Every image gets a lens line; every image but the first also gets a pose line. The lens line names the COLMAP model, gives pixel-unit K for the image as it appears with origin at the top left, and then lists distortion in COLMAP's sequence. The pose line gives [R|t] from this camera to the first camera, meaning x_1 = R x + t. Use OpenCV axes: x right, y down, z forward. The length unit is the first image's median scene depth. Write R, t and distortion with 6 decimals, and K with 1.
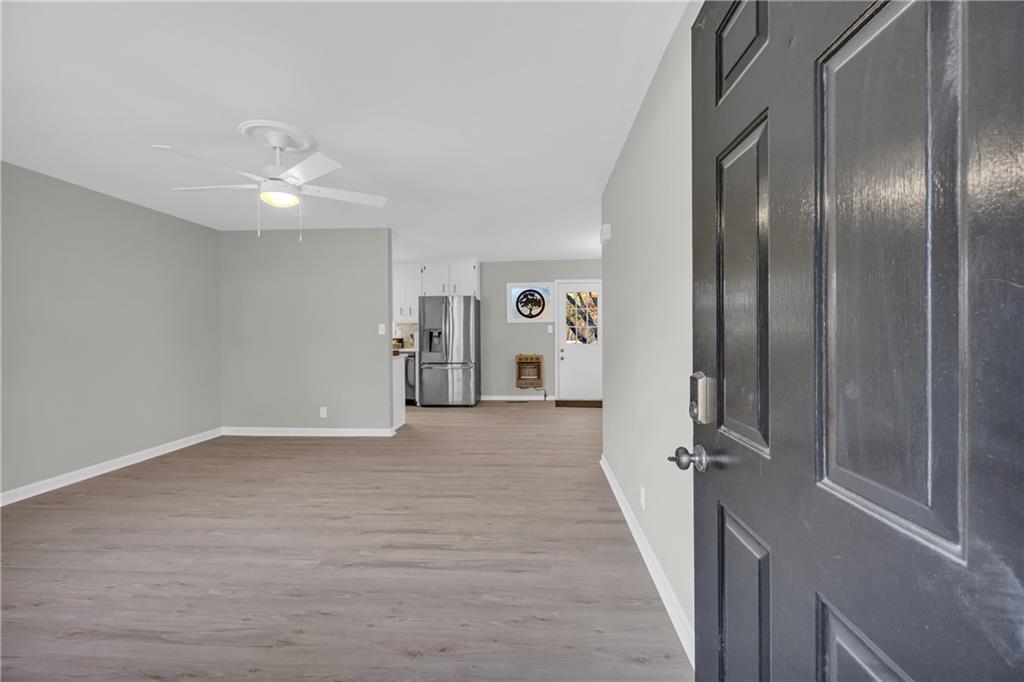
lens RADIAL K [[417.9, 0, 511.9], [0, 417.9, 339.8], [0, 0, 1]] dist [0.001508, -0.000584]
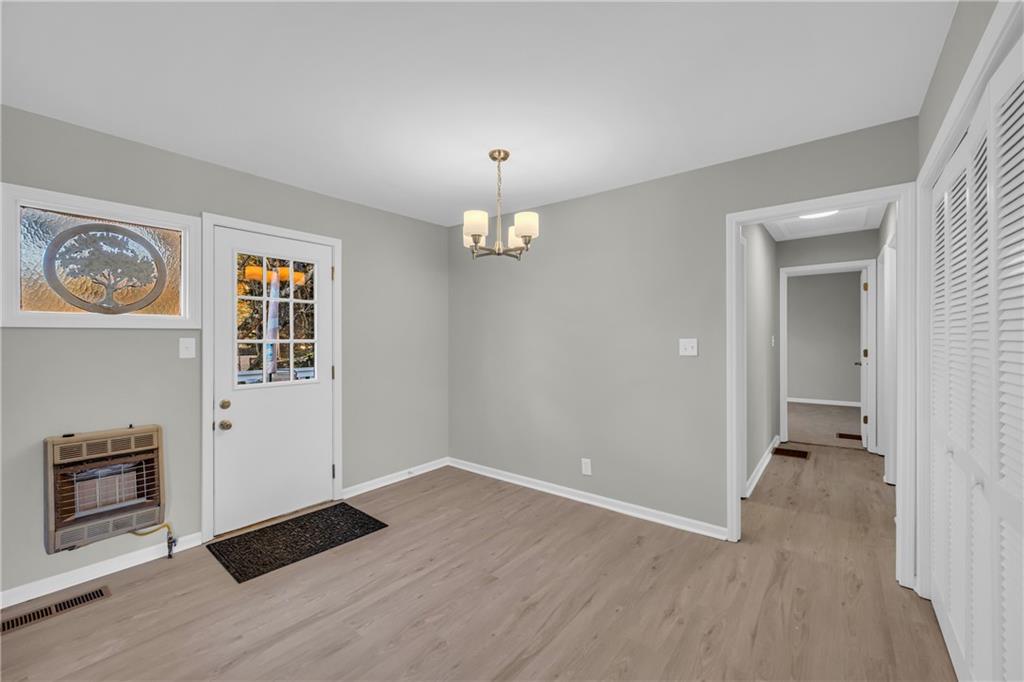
lens RADIAL K [[417.9, 0, 499.3], [0, 417.9, 337.3], [0, 0, 1]] dist [0.001508, -0.000584]
pose [[0.582768, 0.009731, 0.812580, -0.094752], [0.011562, 0.999728, -0.020265, -0.054257], [-0.812556, 0.021205, 0.582497, 1.293341]]
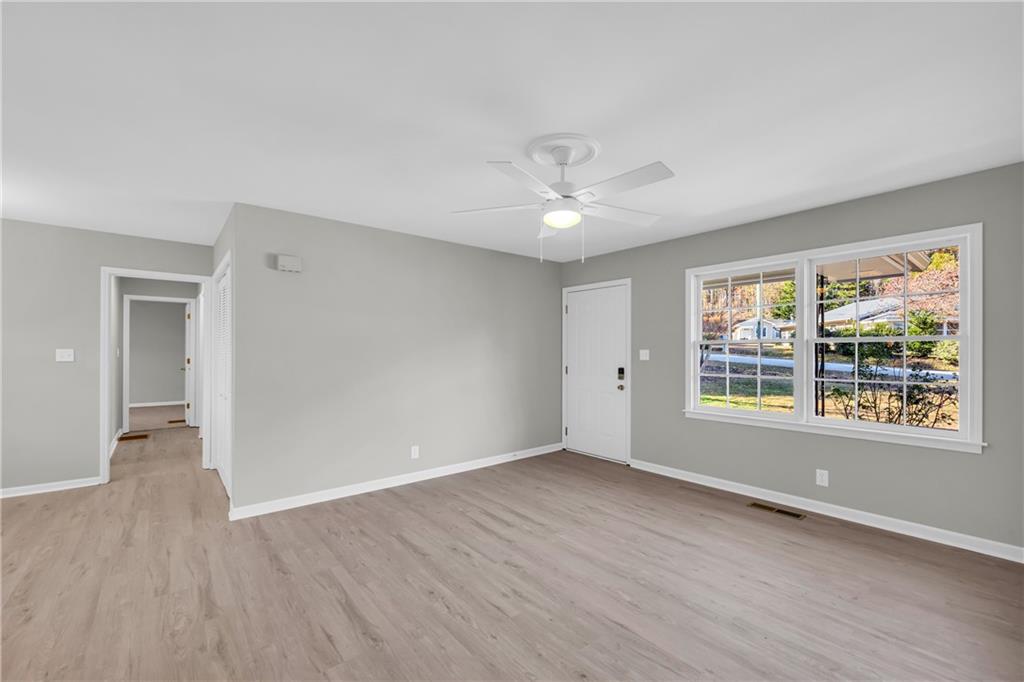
lens RADIAL K [[417.9, 0, 517.8], [0, 417.9, 352.0], [0, 0, 1]] dist [0.001508, -0.000584]
pose [[-0.692871, 0.008722, 0.721009, -0.924659], [0.017750, 0.999830, 0.004962, -0.039583], [-0.720843, 0.016236, -0.692908, 1.378640]]
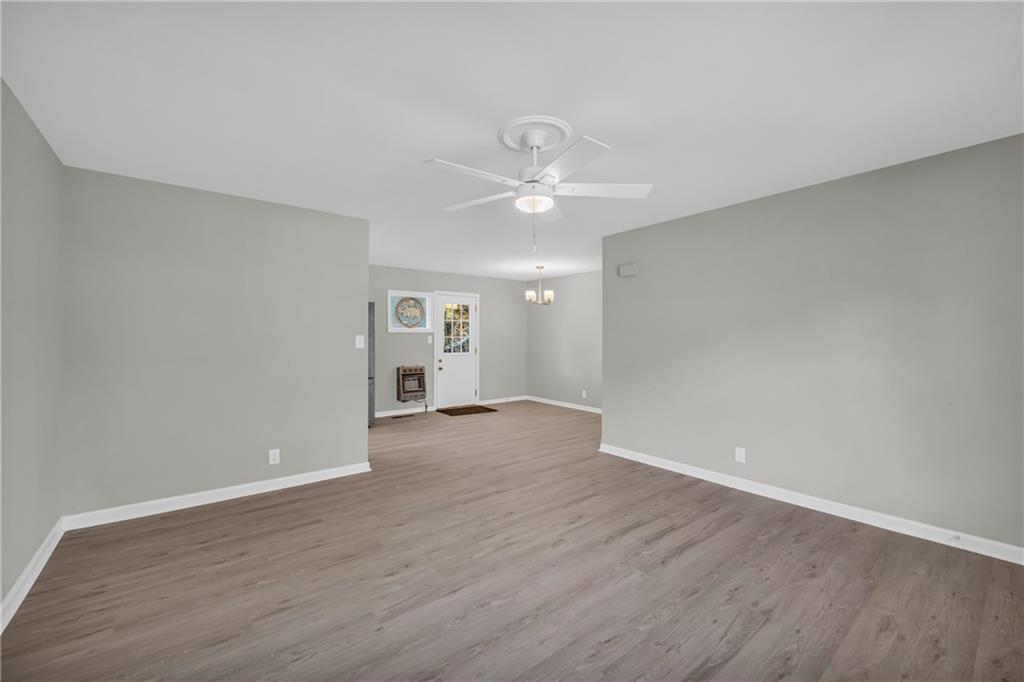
lens RADIAL K [[417.9, 0, 509.6], [0, 417.9, 335.0], [0, 0, 1]] dist [0.001508, -0.000584]
pose [[0.742963, 0.012689, 0.669212, -0.969483], [0.005486, 0.999671, -0.025046, -0.022616], [-0.669310, 0.022280, 0.742649, 0.298732]]
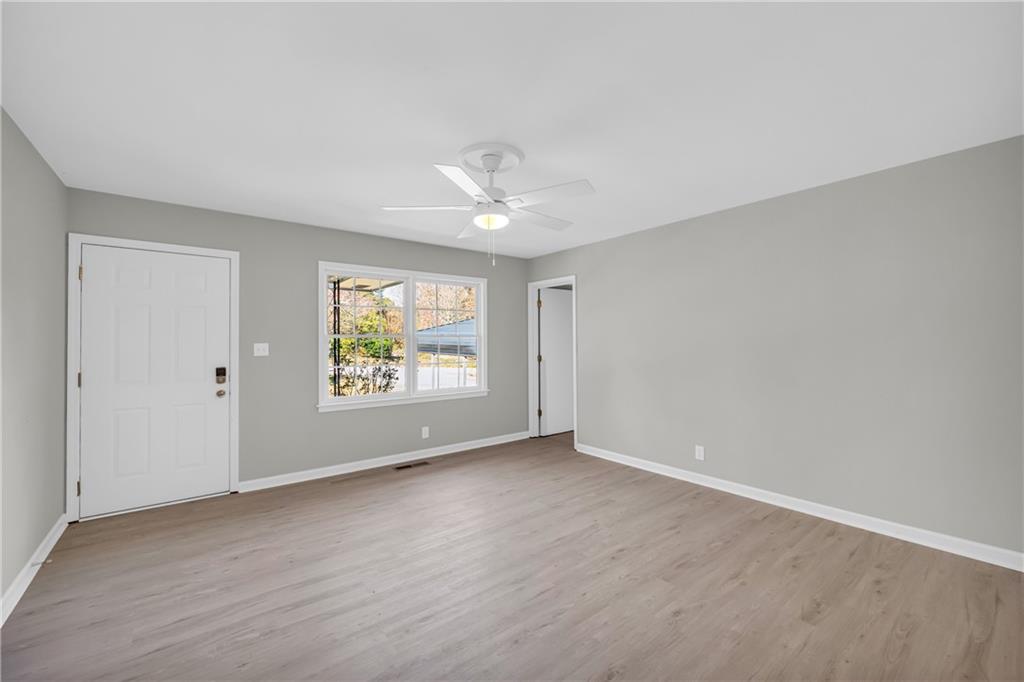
lens RADIAL K [[417.9, 0, 504.2], [0, 417.9, 338.9], [0, 0, 1]] dist [0.001508, -0.000584]
pose [[-0.752564, 0.009365, -0.658452, 0.052794], [0.003437, 0.999941, 0.010294, -0.054734], [0.658510, 0.005484, -0.752552, 1.420921]]
